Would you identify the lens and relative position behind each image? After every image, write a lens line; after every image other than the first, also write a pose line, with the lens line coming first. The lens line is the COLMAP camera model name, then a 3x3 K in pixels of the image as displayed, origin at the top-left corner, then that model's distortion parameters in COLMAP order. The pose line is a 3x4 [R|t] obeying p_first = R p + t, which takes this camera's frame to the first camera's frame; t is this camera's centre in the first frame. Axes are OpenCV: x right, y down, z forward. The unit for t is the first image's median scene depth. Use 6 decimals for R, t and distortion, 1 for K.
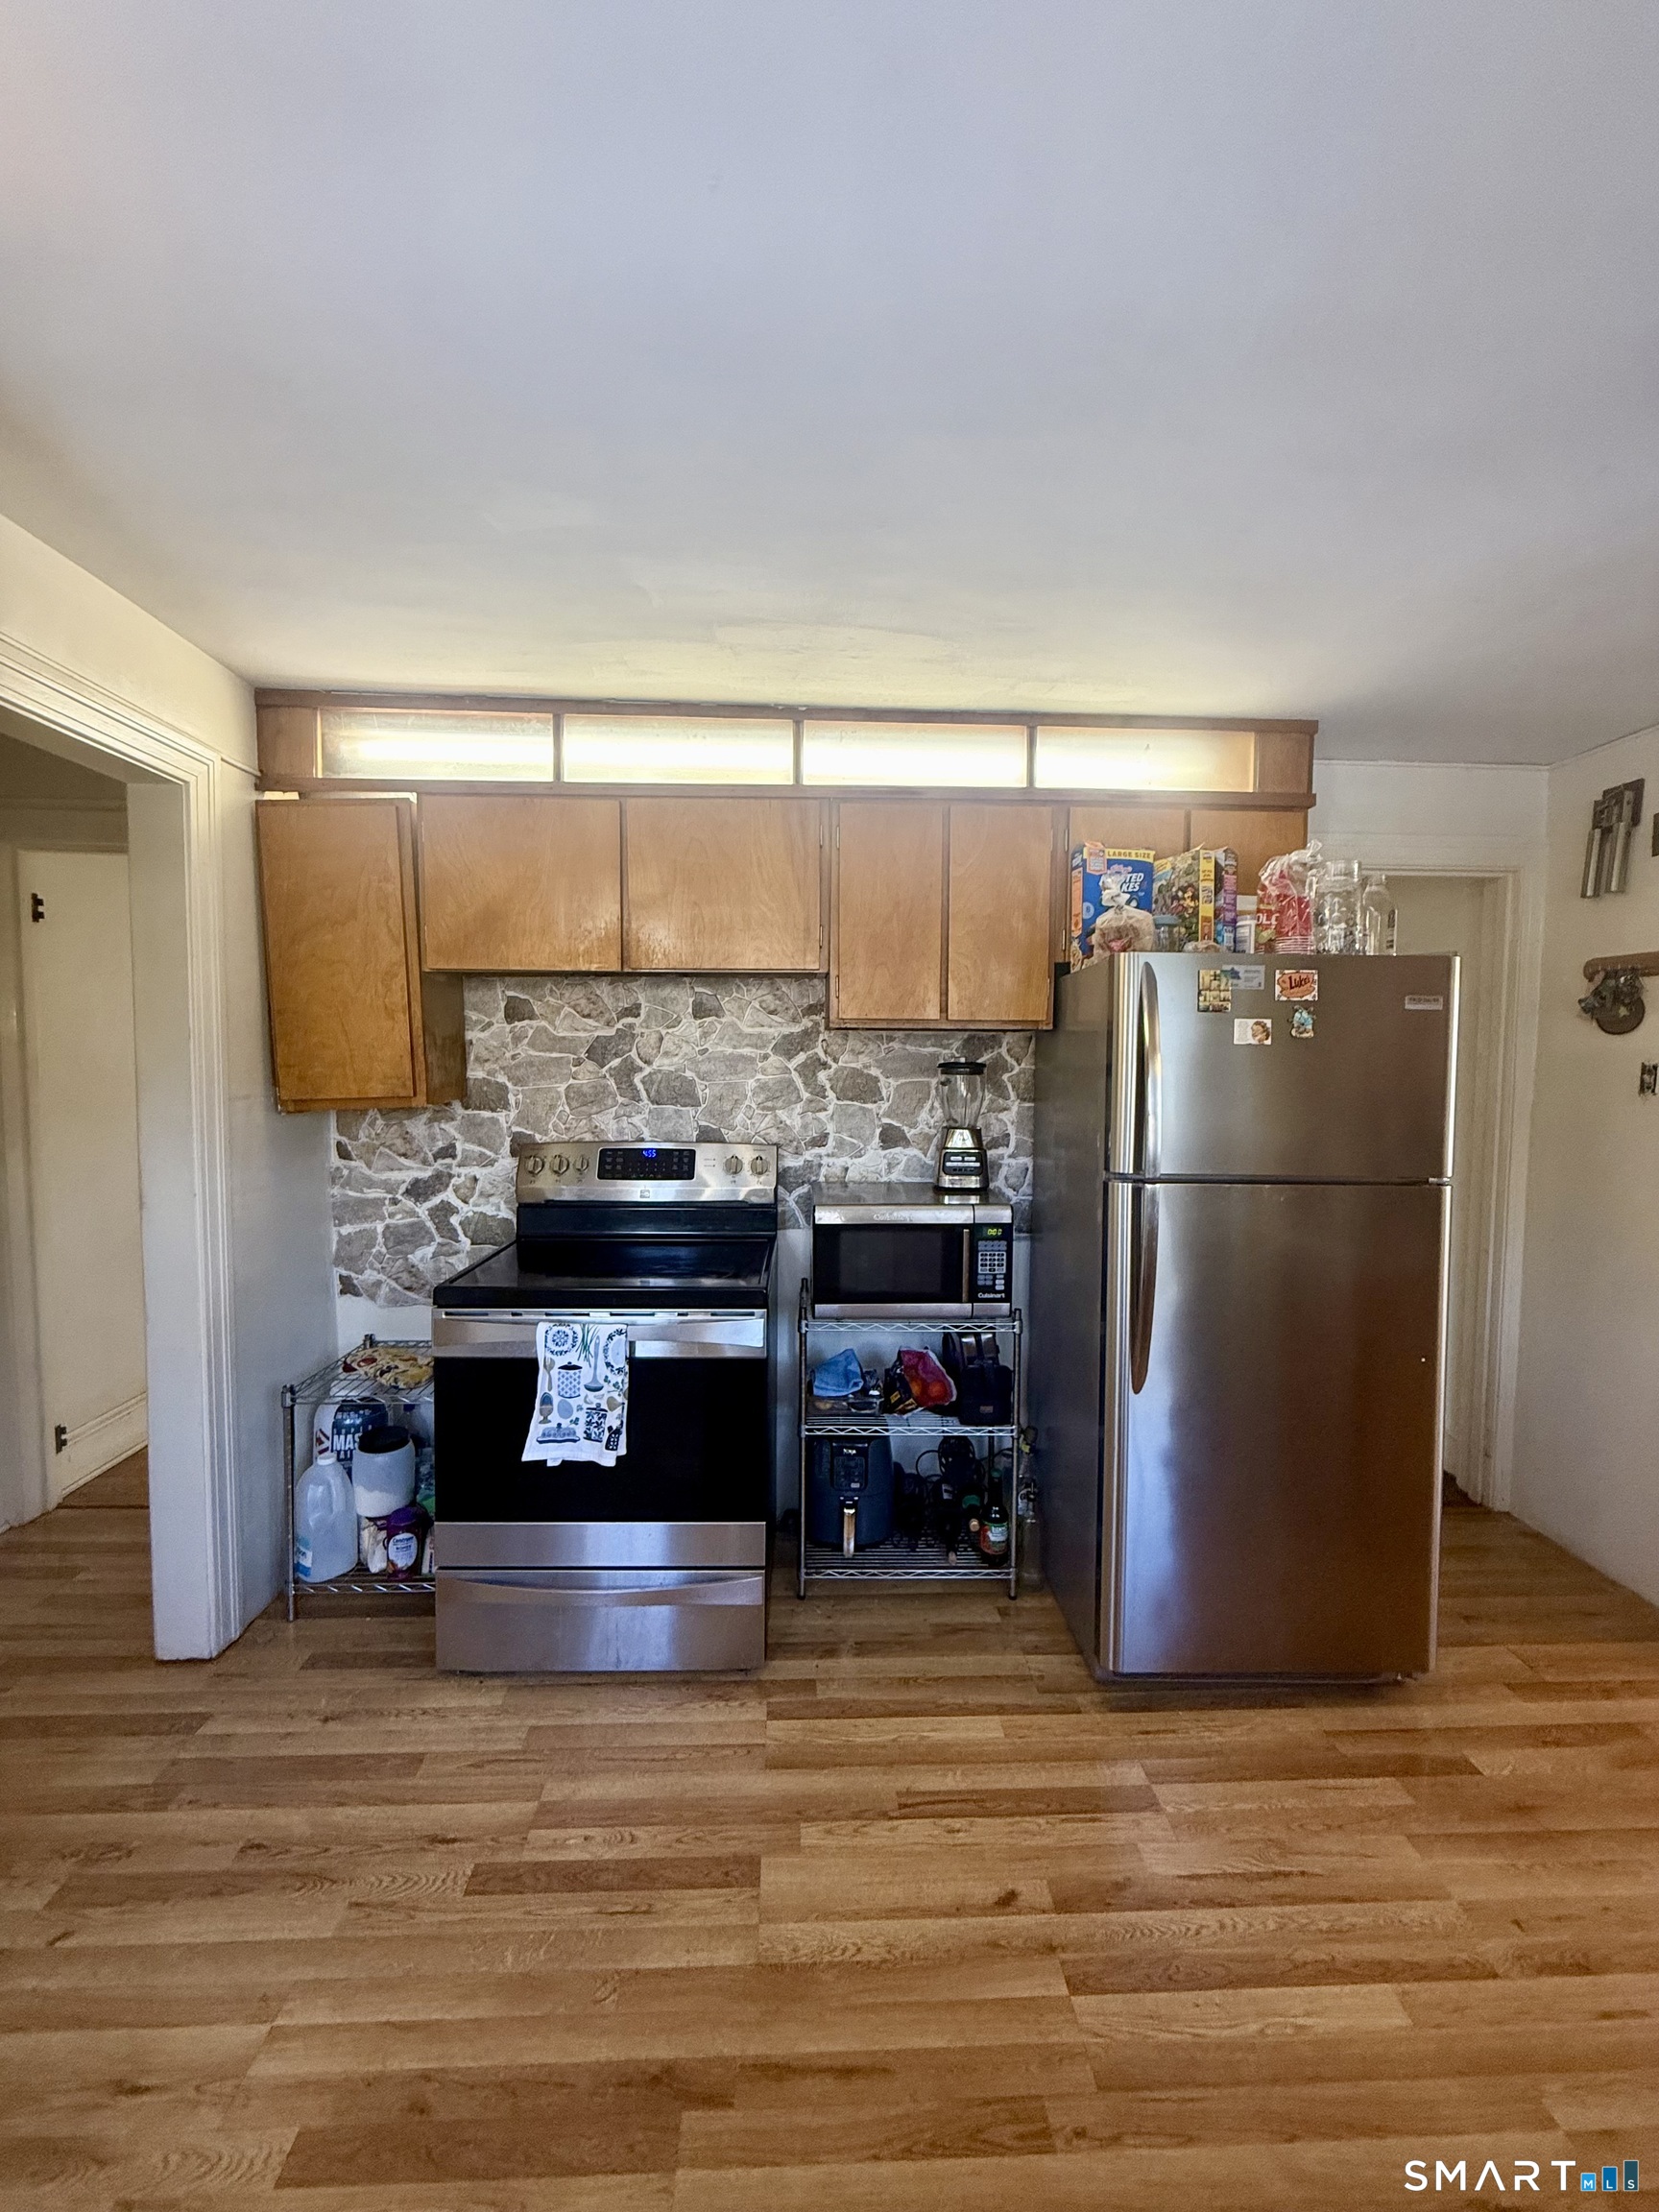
lens RADIAL K [[881.8, 0, 829.5], [0, 881.8, 1106.0], [0, 0, 1]] dist [0.000058, -0.000086]
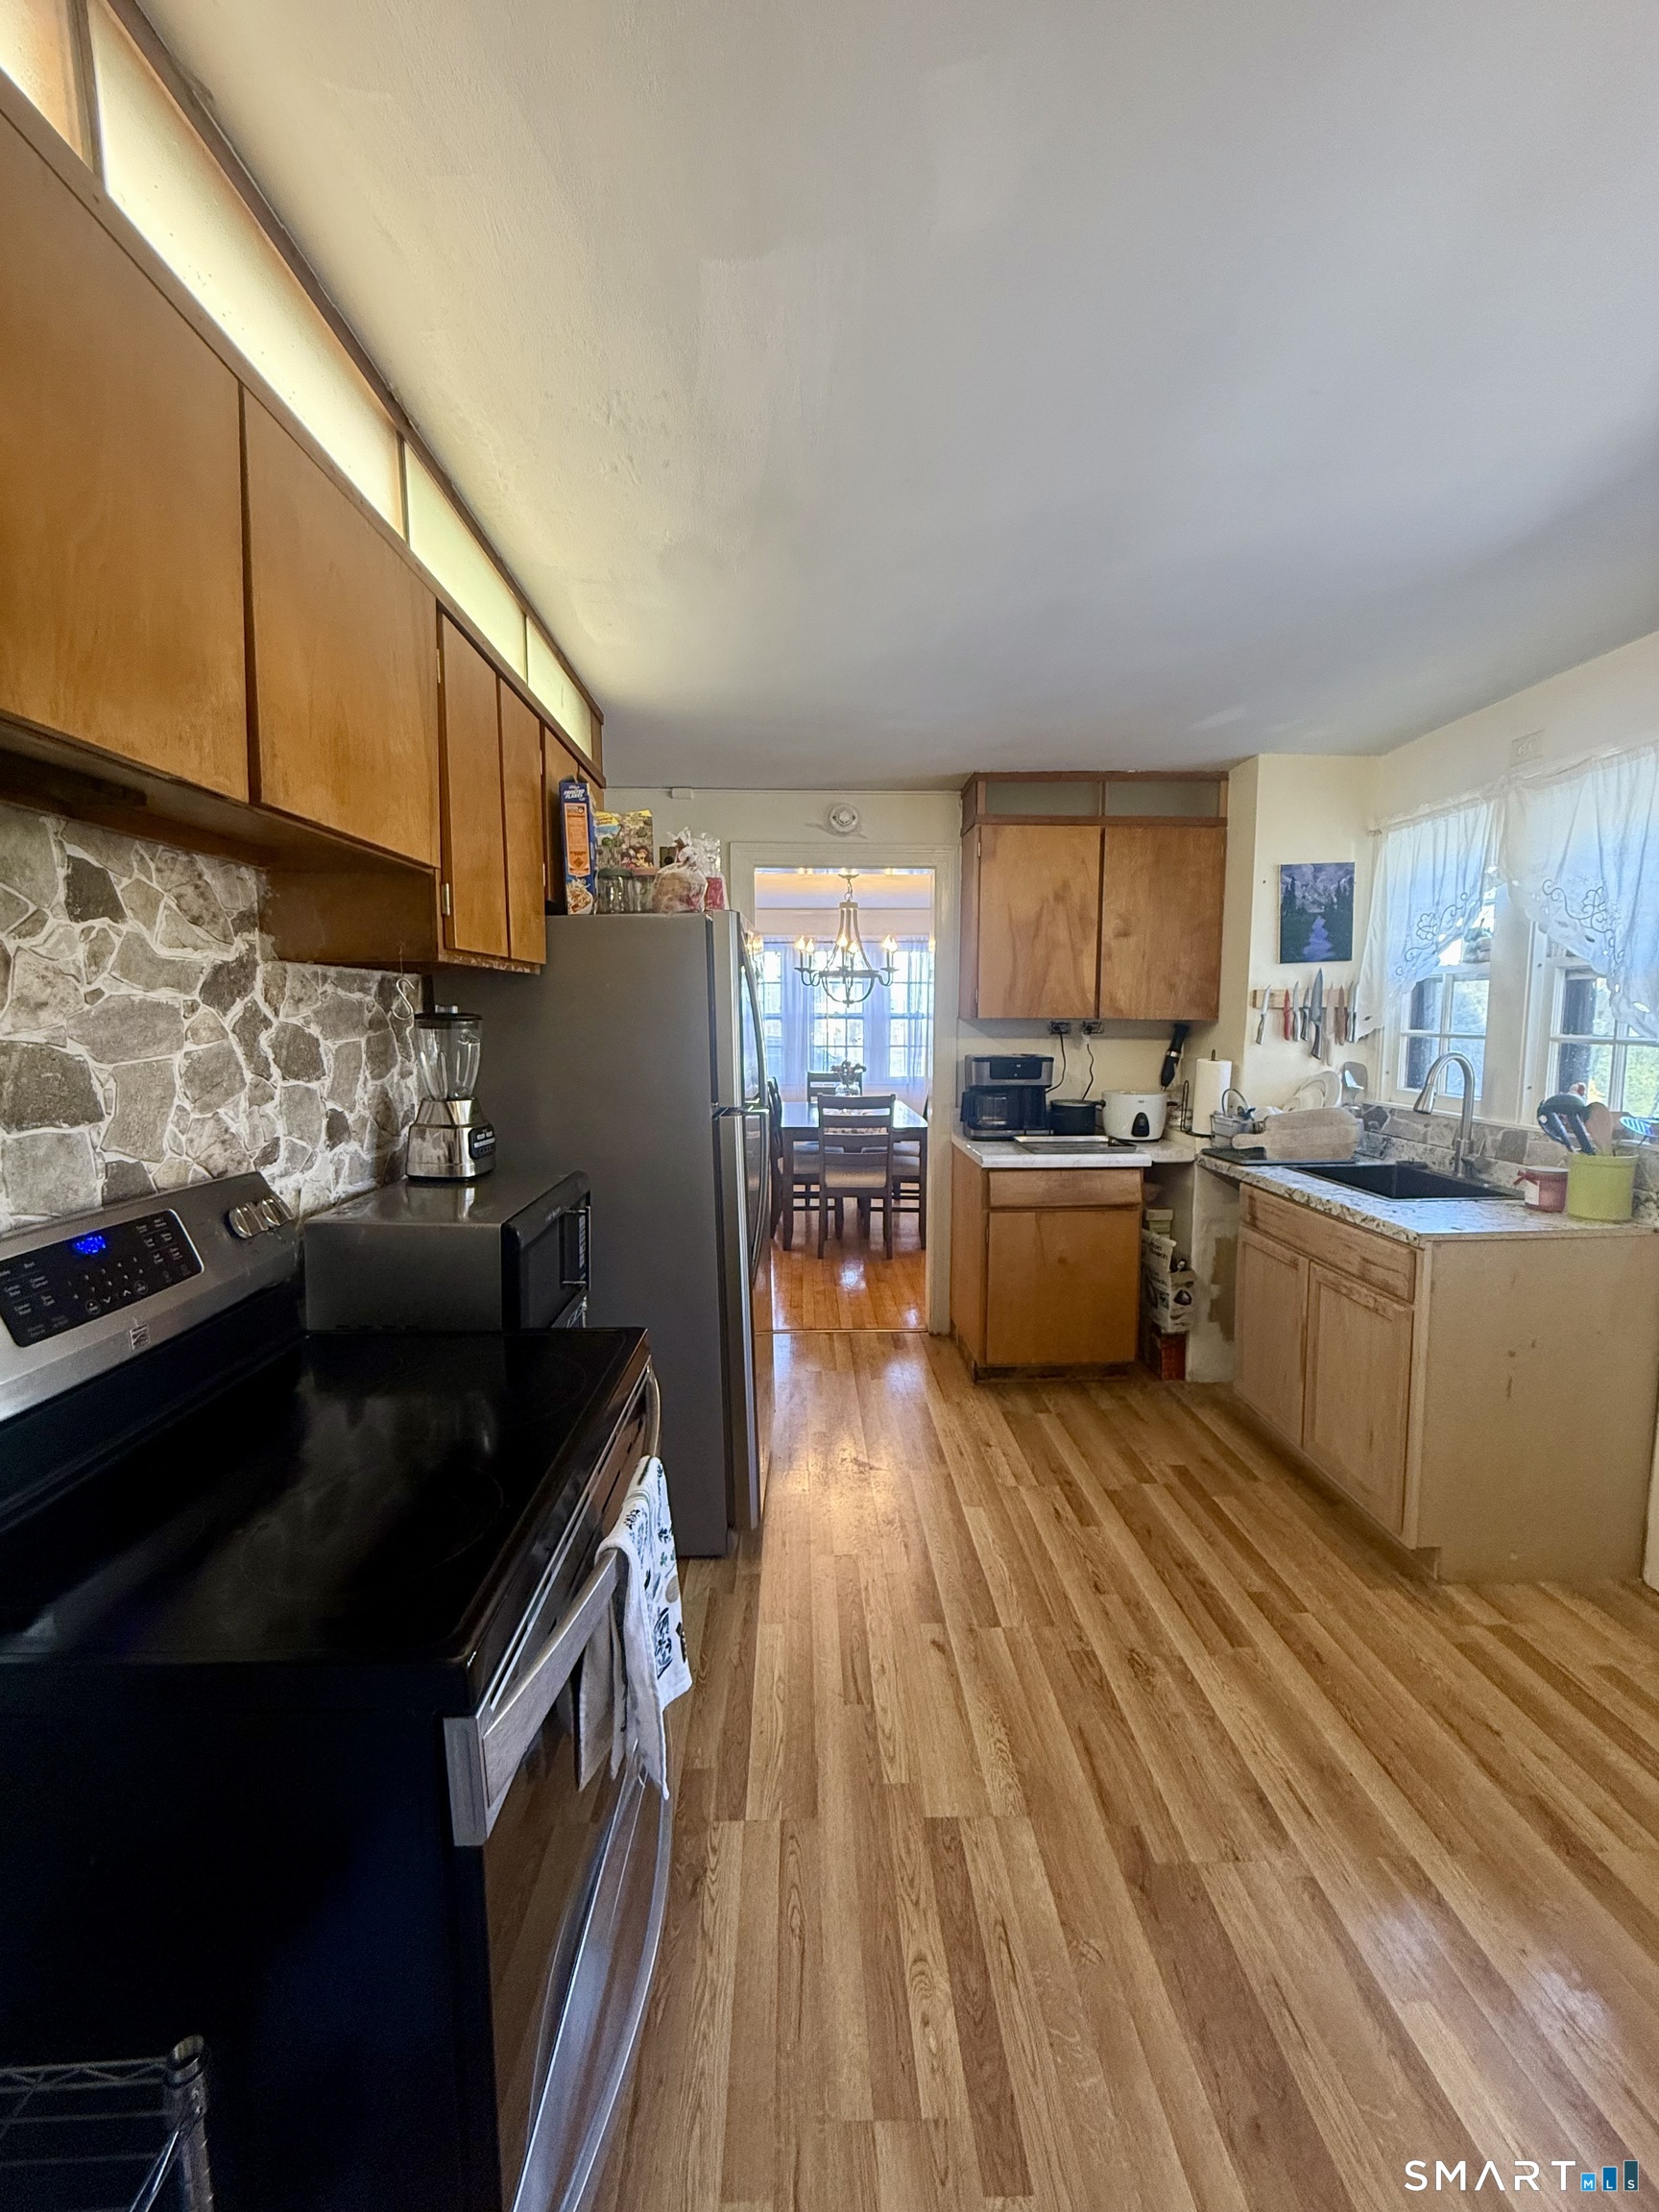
lens RADIAL K [[881.8, 0, 829.5], [0, 881.8, 1106.0], [0, 0, 1]] dist [0.000058, -0.000086]
pose [[0.009969, -0.115577, 0.993248, -0.793873], [0.061079, 0.991514, 0.114762, -0.047923], [-0.998083, 0.059522, 0.016944, 0.855707]]
